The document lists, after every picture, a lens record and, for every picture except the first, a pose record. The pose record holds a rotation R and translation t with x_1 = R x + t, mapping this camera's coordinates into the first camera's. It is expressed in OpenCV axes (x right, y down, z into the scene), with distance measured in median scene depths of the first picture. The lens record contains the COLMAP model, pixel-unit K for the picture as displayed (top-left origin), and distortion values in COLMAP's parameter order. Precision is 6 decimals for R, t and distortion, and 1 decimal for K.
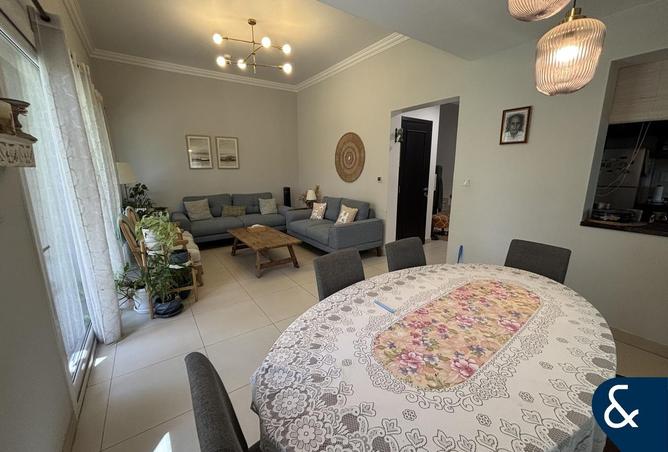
lens RADIAL K [[268.3, 0, 334.9], [0, 268.3, 223.9], [0, 0, 1]] dist [-0.001163, 0.000833]
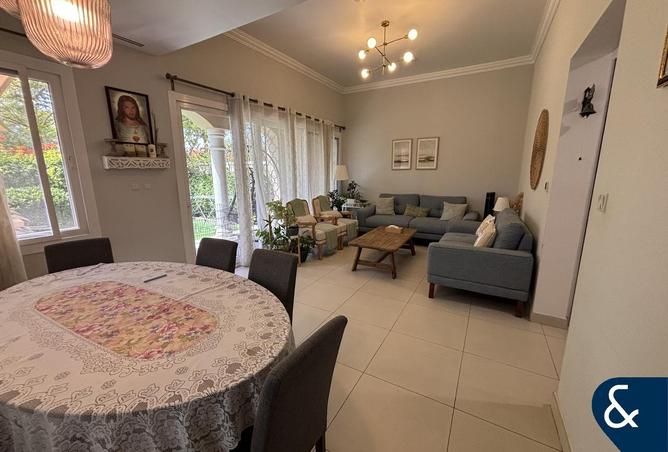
lens RADIAL K [[268.3, 0, 334.9], [0, 268.3, 225.8], [0, 0, 1]] dist [-0.001163, 0.000833]
pose [[0.419624, 0.183110, -0.889037, 1.432857], [-0.180795, 0.976677, 0.115826, -0.204417], [0.889510, 0.112130, 0.442943, 1.038857]]
